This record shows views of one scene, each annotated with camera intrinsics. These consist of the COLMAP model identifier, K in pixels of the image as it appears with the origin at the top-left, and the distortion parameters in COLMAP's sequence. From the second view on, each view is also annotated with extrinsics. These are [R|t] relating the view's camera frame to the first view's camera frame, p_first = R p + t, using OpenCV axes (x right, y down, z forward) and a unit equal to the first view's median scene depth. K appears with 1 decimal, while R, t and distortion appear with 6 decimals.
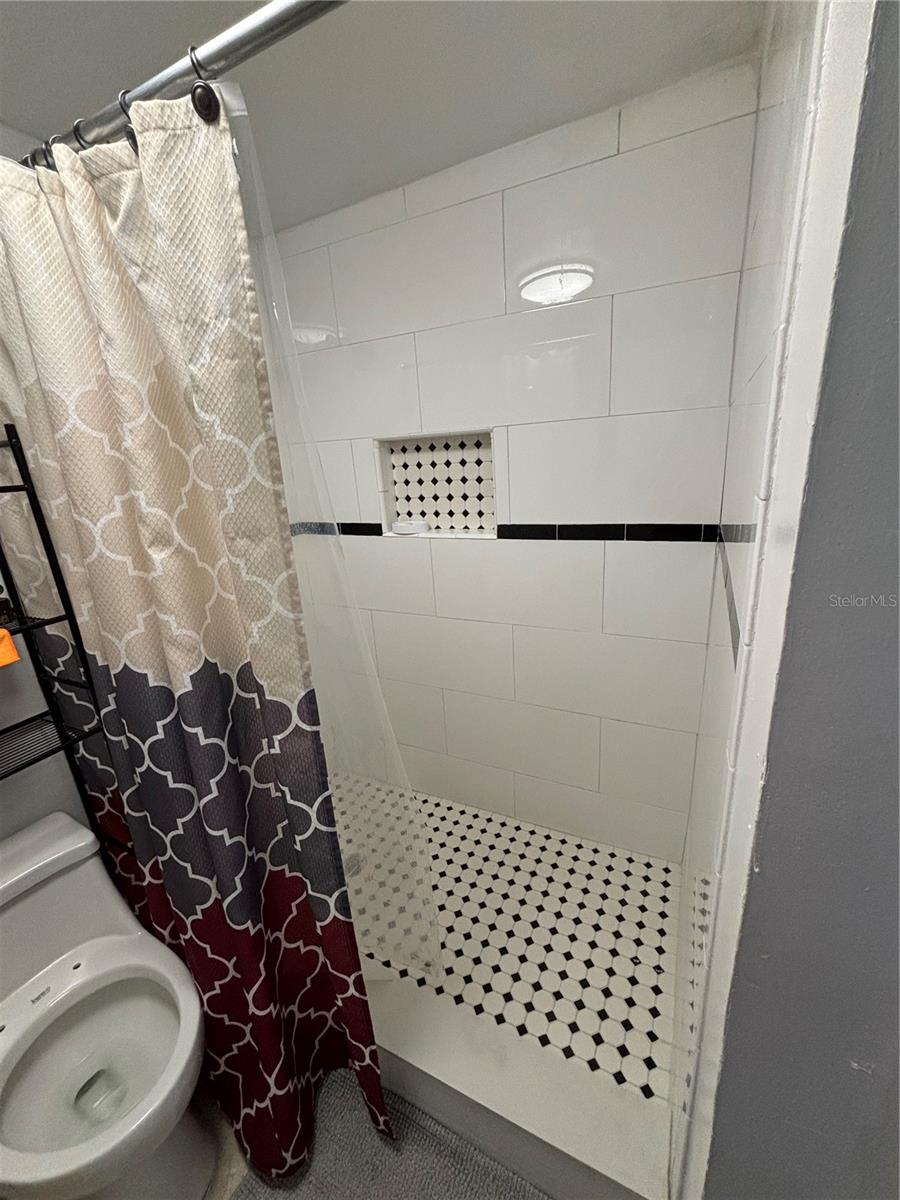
lens RADIAL K [[489.0, 0, 446.5], [0, 489.0, 601.4], [0, 0, 1]] dist [0.017398, -0.000235]
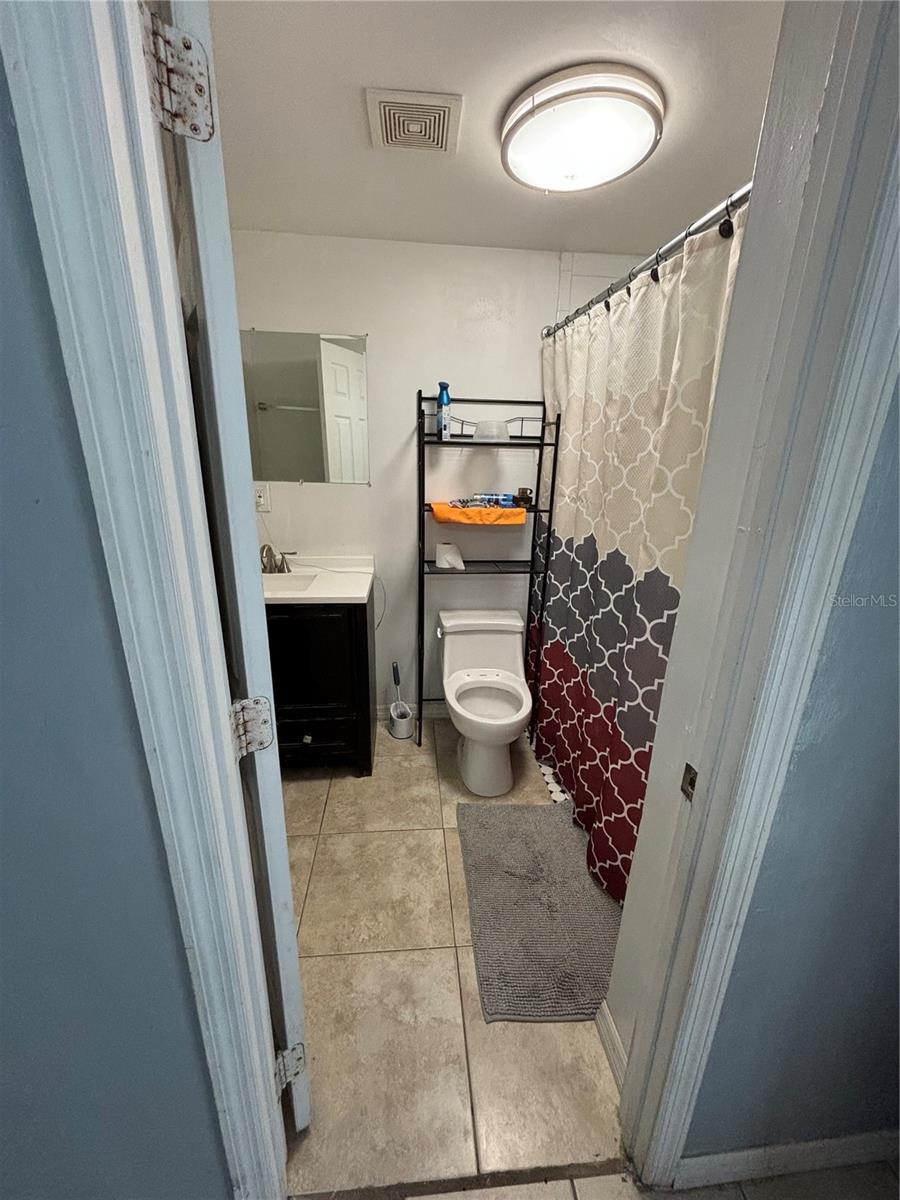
lens RADIAL K [[489.0, 0, 446.5], [0, 489.0, 601.4], [0, 0, 1]] dist [0.017398, -0.000235]
pose [[0.570027, 0.343124, -0.746549, 0.546756], [-0.315286, 0.930412, 0.186893, 0.119354], [0.758725, 0.128842, 0.638542, -0.504693]]
